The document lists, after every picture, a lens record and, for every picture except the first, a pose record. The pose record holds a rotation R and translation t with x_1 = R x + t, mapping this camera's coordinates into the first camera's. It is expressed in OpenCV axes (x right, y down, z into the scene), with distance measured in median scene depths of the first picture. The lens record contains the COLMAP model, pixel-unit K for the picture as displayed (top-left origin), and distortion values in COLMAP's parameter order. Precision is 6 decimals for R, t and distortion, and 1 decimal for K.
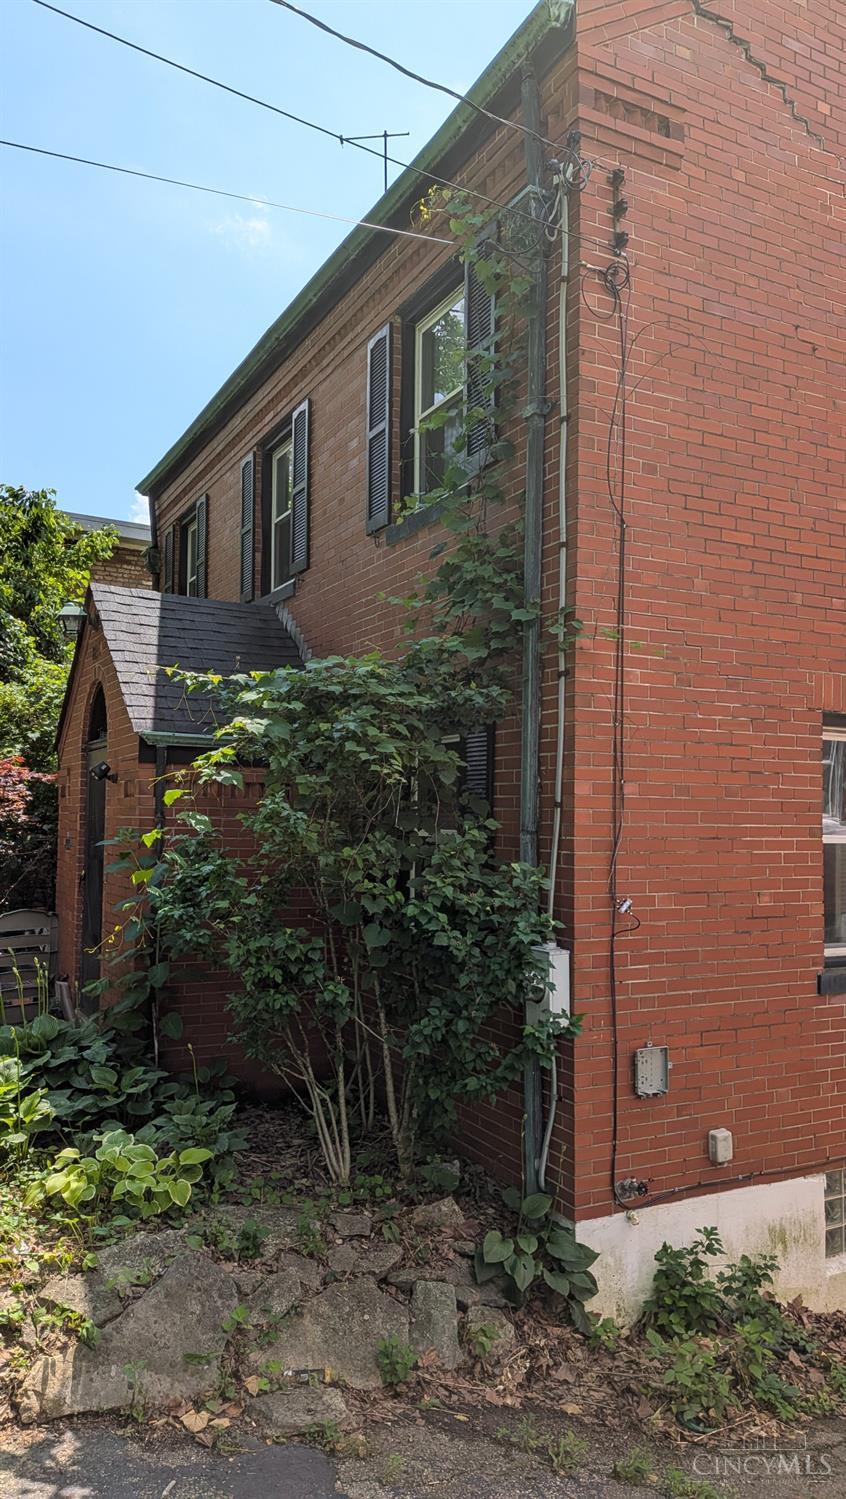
lens RADIAL K [[1065.9, 0, 424.6], [0, 1065.9, 757.5], [0, 0, 1]] dist [0.071140, -0.109469]
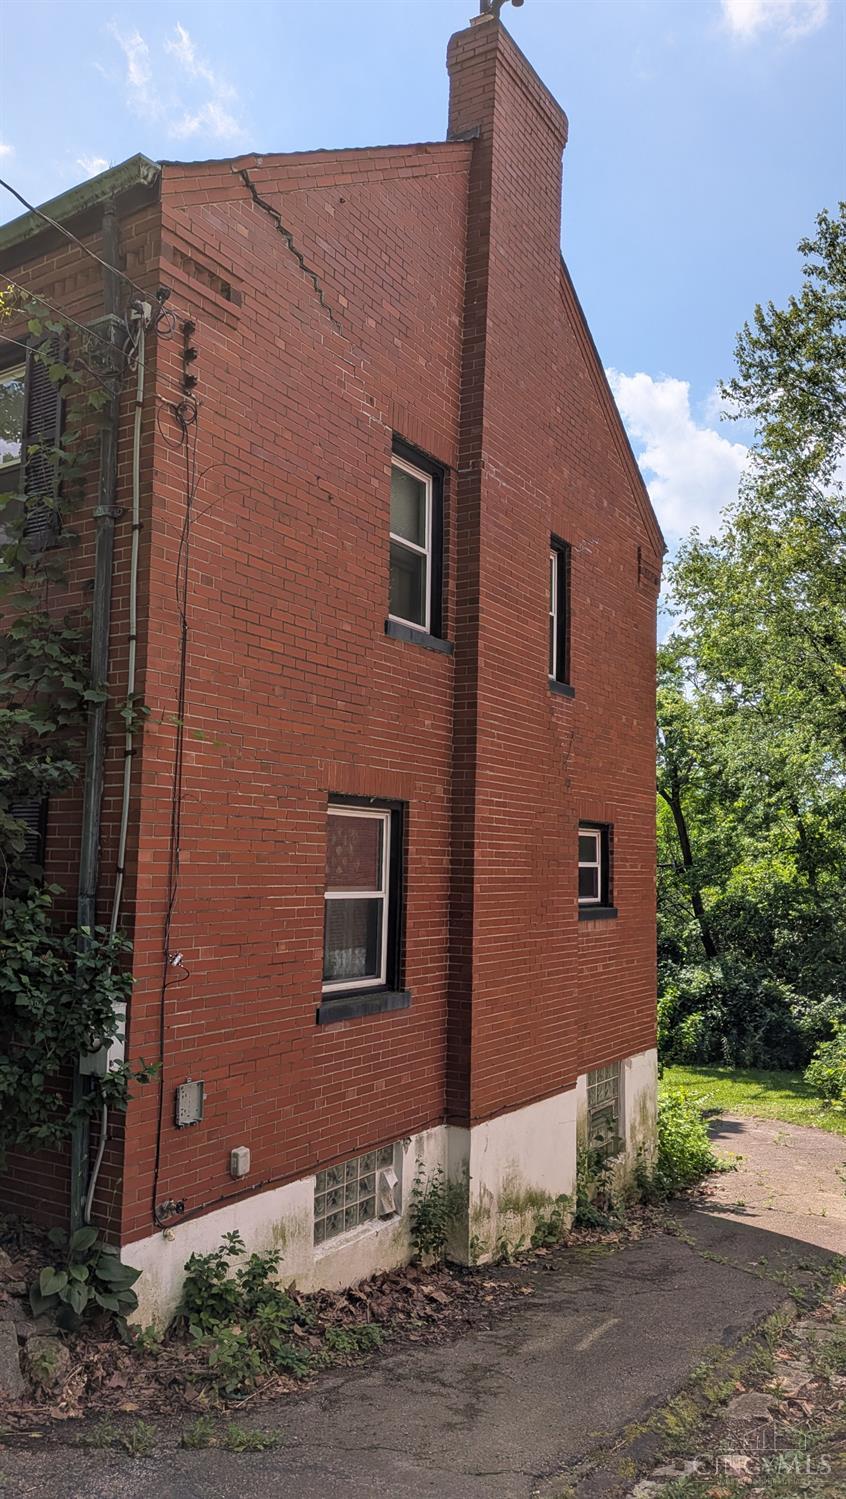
lens RADIAL K [[1065.9, 0, 424.6], [0, 1065.9, 757.5], [0, 0, 1]] dist [0.071140, -0.109469]
pose [[0.865907, 0.055648, 0.497100, -0.162354], [-0.037006, 0.998196, -0.047282, -0.032092], [-0.498834, 0.022546, 0.866404, -0.129839]]
